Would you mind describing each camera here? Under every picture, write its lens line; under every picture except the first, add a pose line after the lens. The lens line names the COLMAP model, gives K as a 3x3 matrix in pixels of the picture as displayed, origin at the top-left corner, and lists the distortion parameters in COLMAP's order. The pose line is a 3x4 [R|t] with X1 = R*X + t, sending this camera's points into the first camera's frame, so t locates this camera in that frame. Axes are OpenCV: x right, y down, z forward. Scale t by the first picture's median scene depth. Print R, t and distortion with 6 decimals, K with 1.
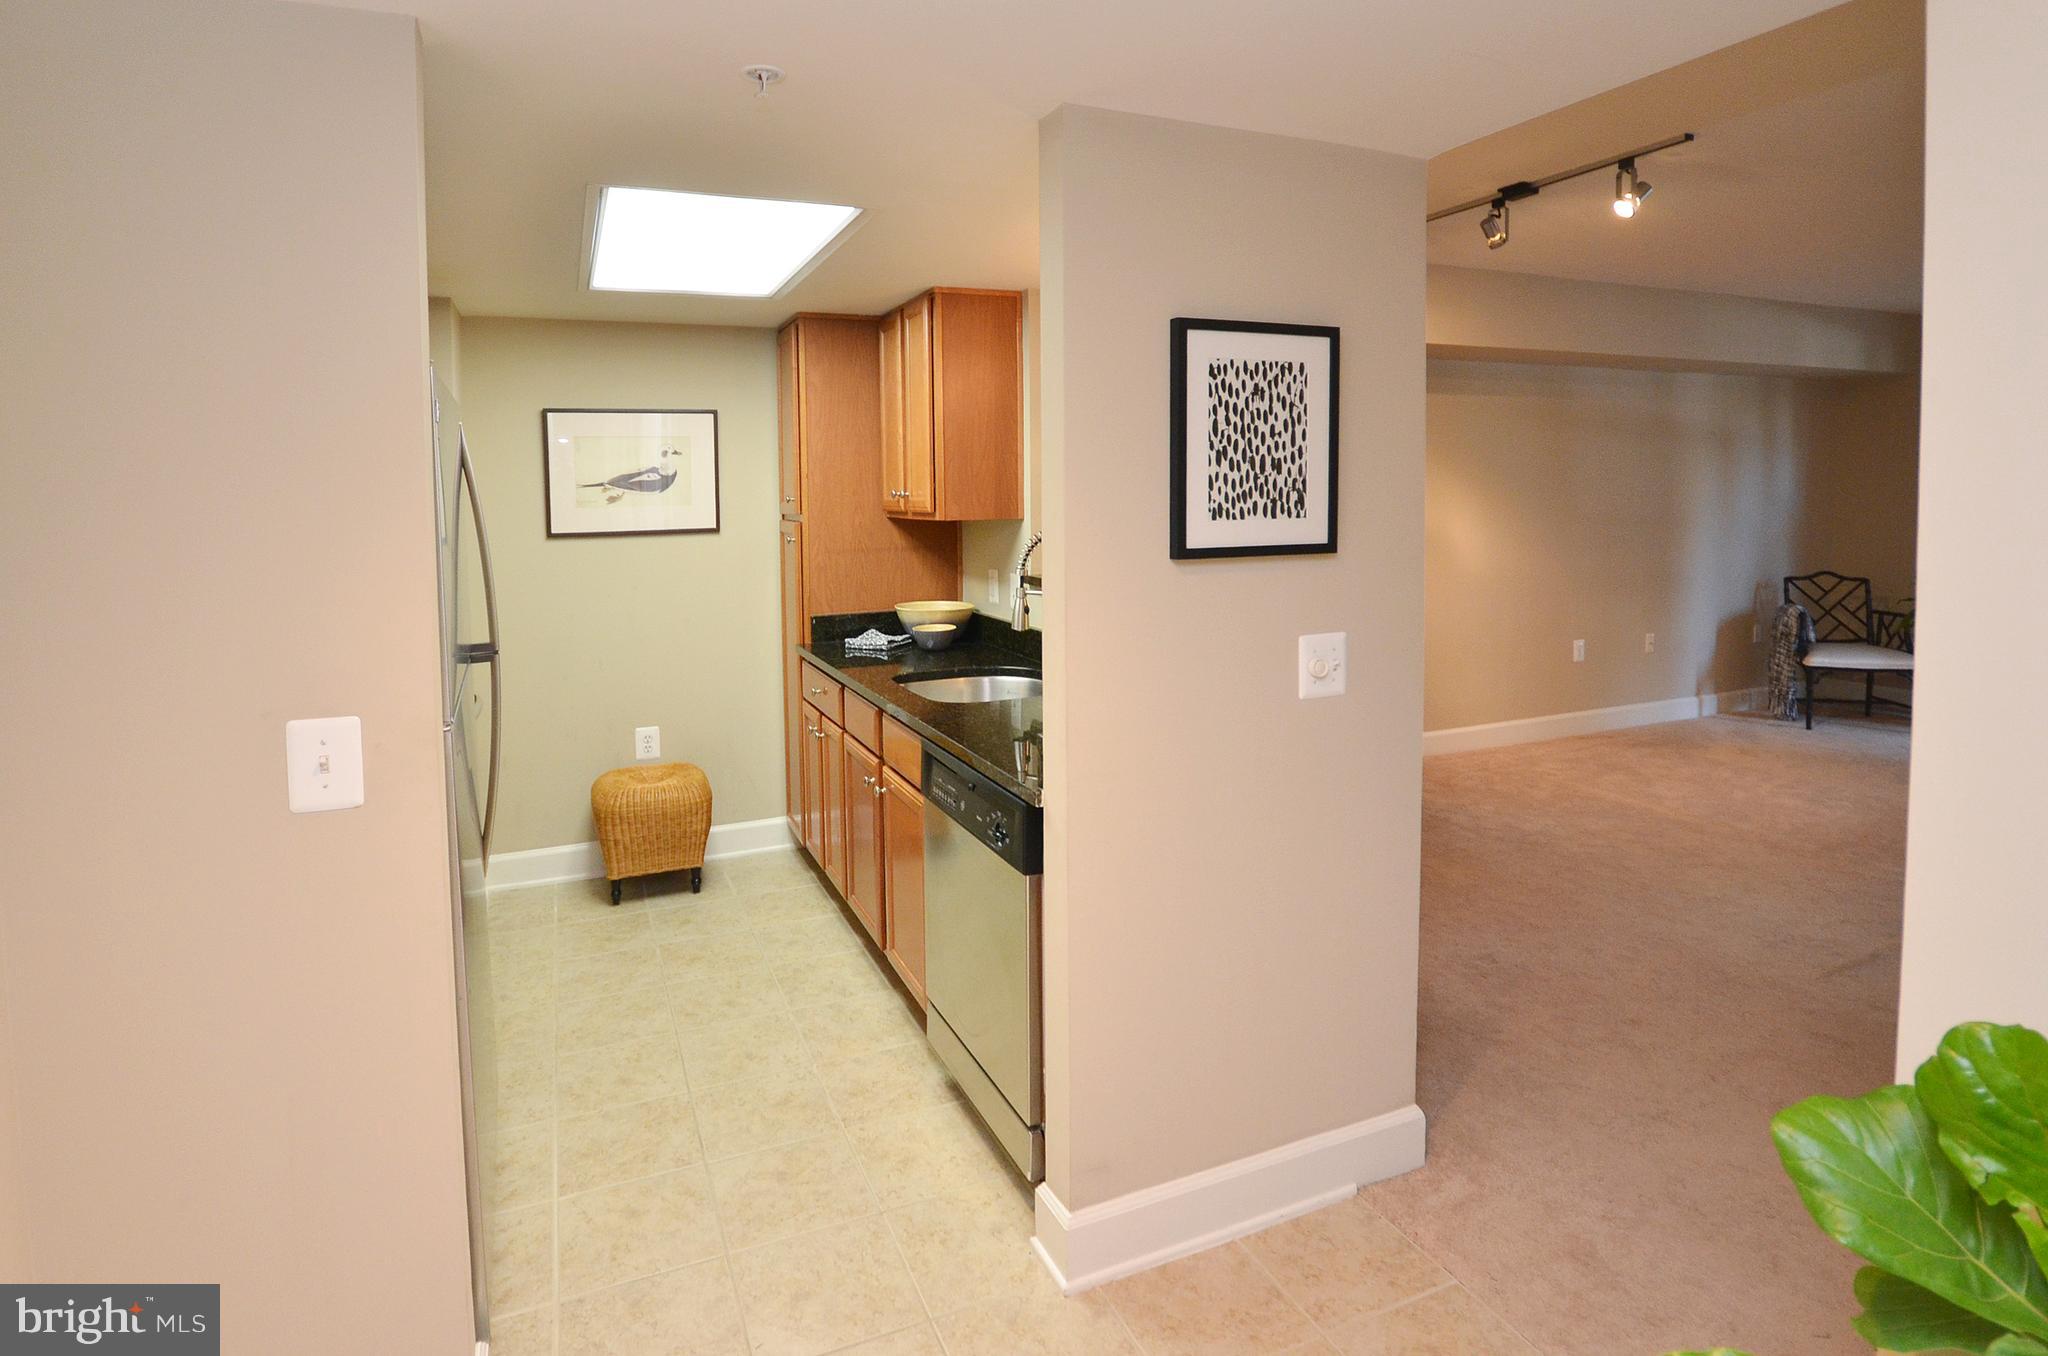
lens RADIAL K [[1042.6, 0, 1010.0], [0, 1042.6, 540.8], [0, 0, 1]] dist [-0.045725, 0.008273]
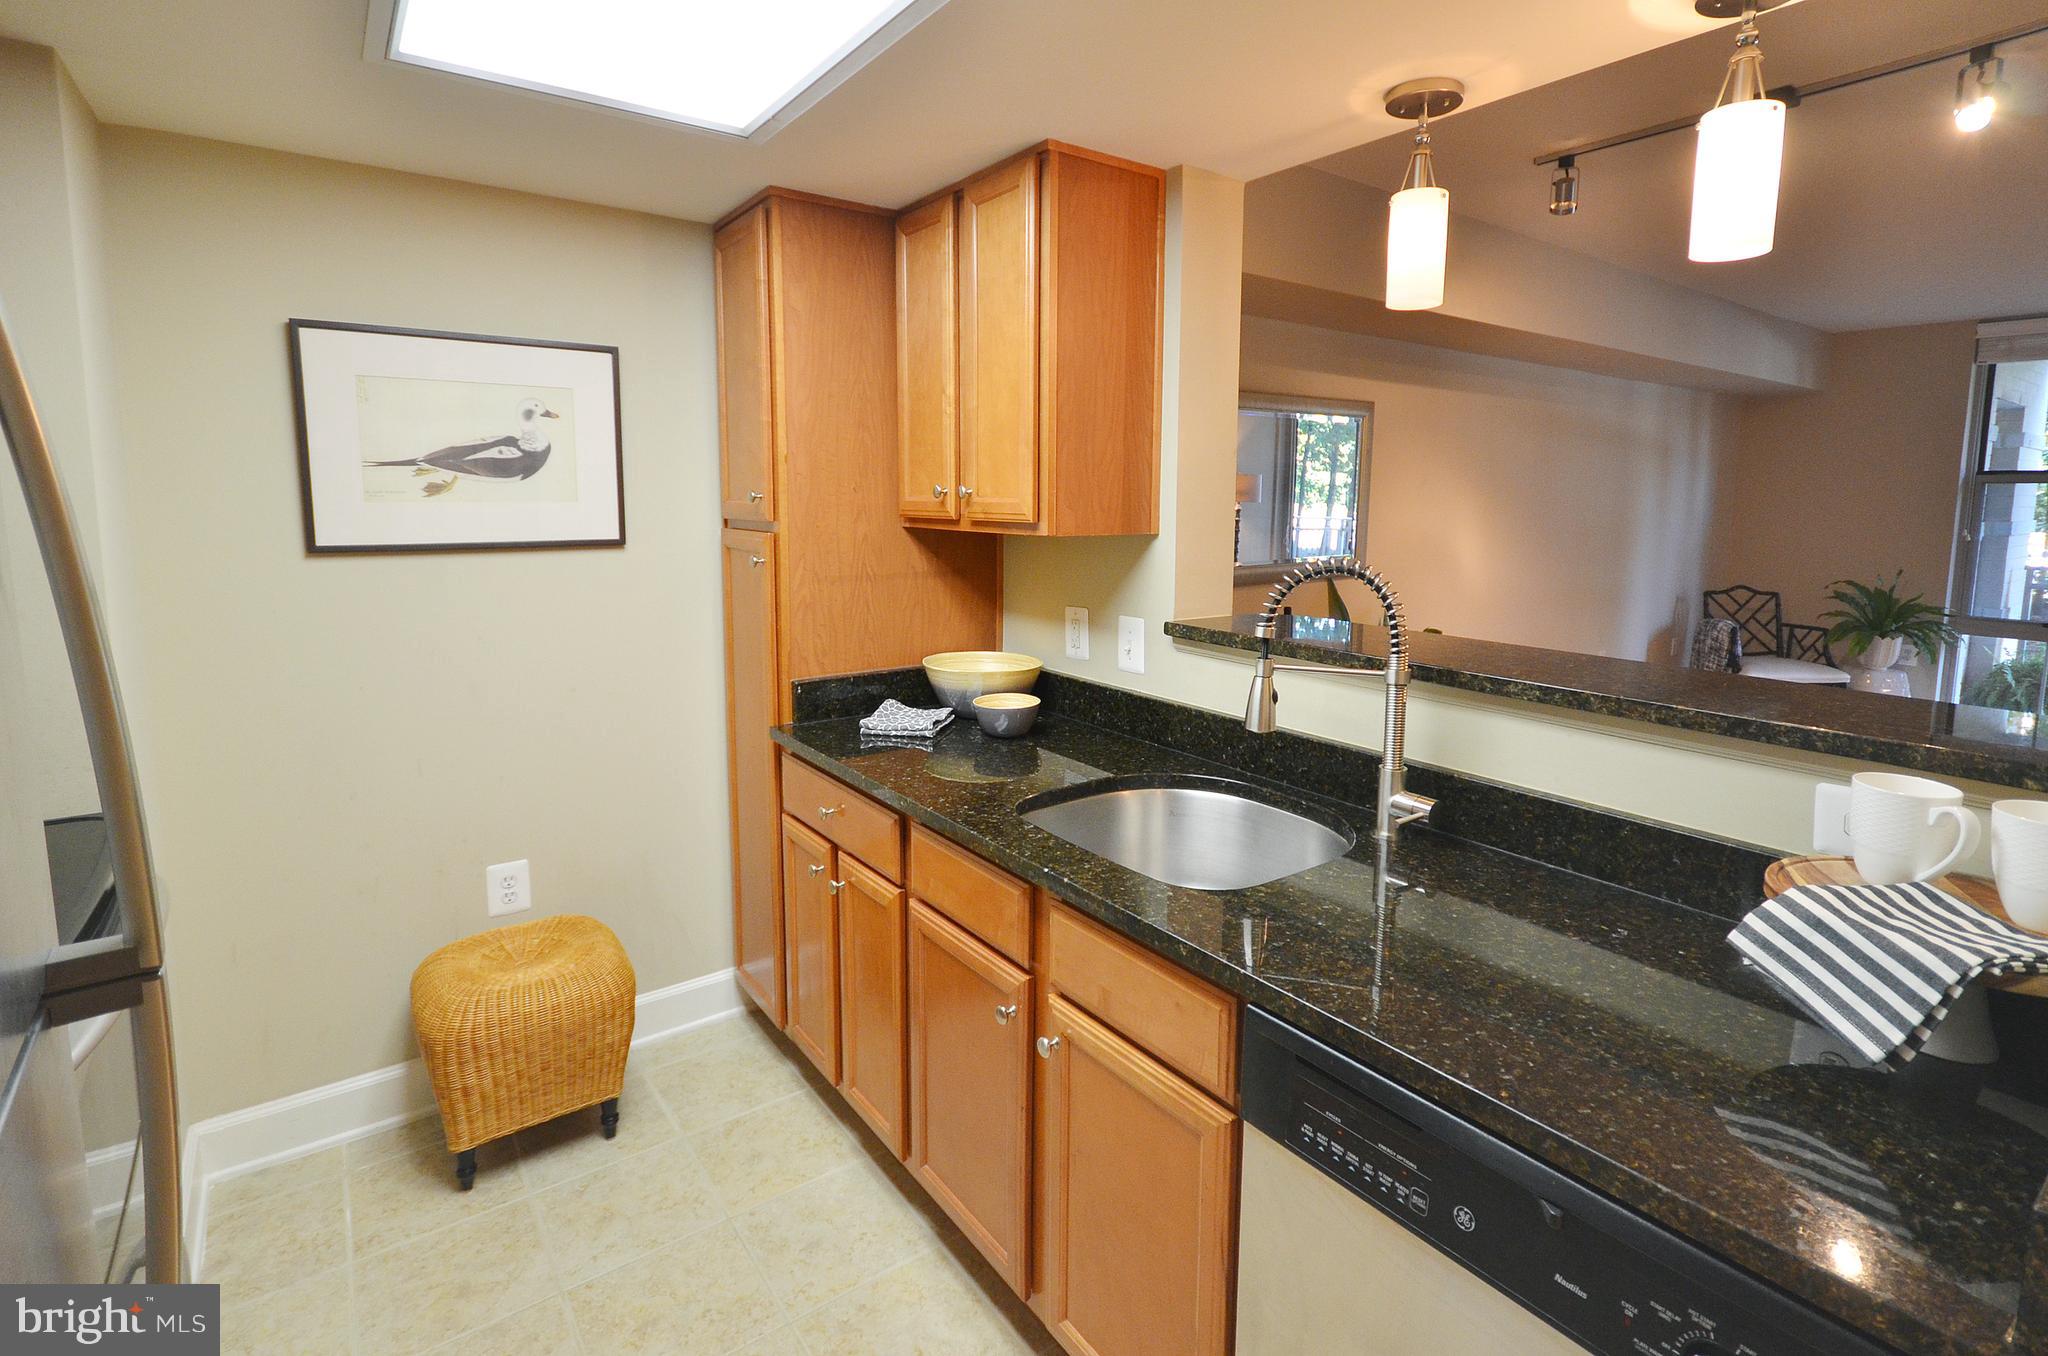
lens RADIAL K [[956.3, 0, 1030.8], [0, 956.3, 603.3], [0, 0, 1]] dist [0.000114, 0.000659]
pose [[0.972938, -0.006933, 0.230961, -0.191838], [-0.008340, 0.997845, 0.065087, -0.014829], [-0.230915, -0.065252, 0.970783, 0.416610]]
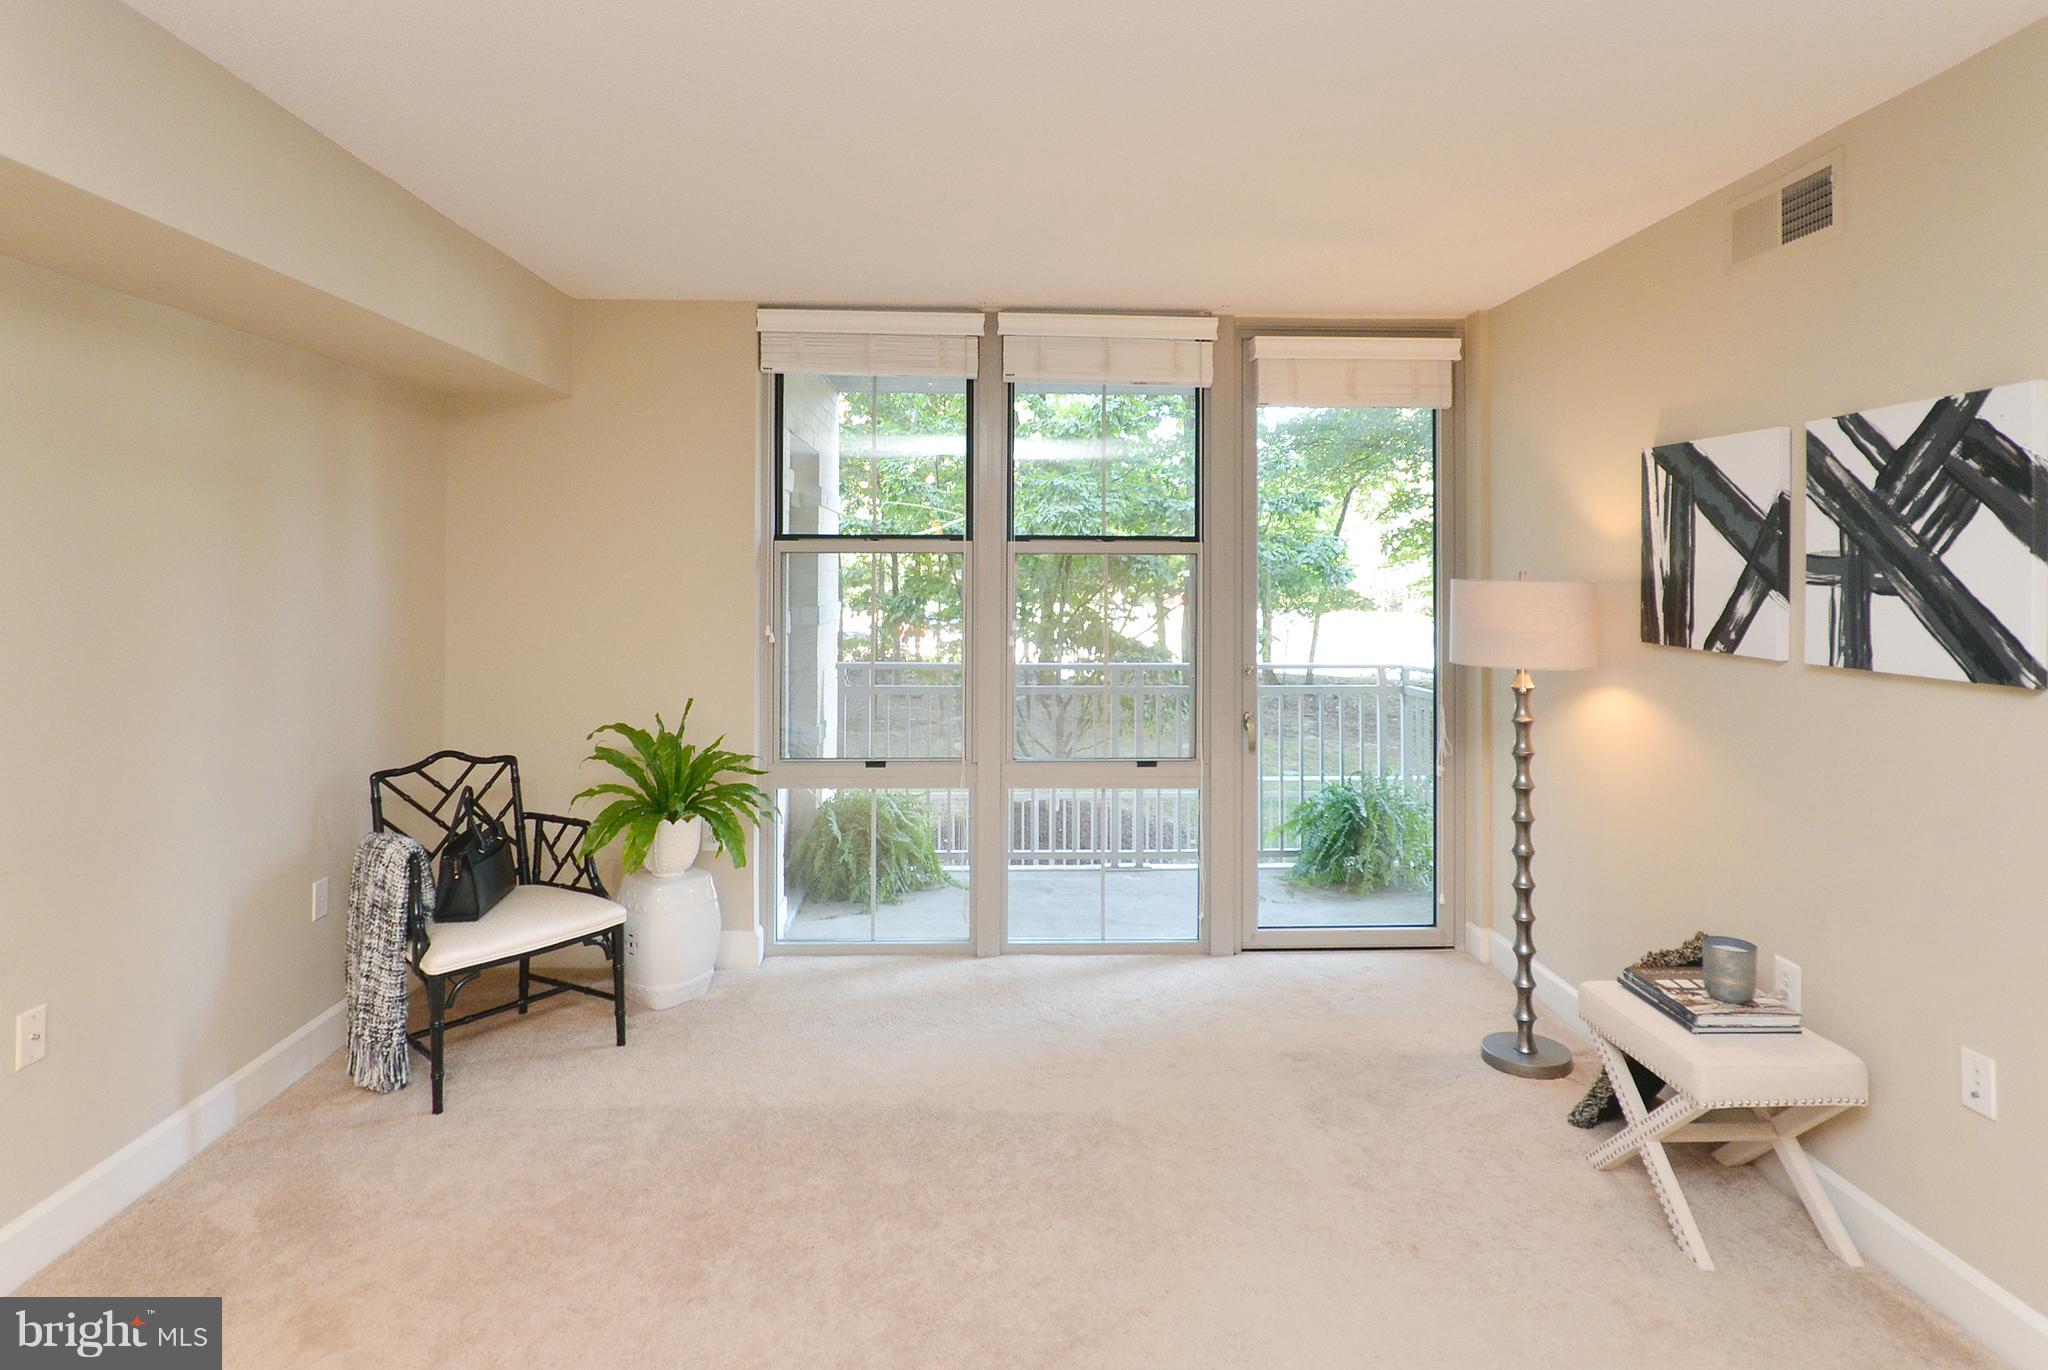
lens RADIAL K [[1176.8, 0, 1040.0], [0, 1176.8, 570.5], [0, 0, 1]] dist [-0.009140, -0.000558]
pose [[0.351629, 0.015236, 0.936015, 0.629710], [0.033584, 0.999019, -0.028878, -0.058978], [-0.935537, 0.041589, 0.350773, 0.904761]]
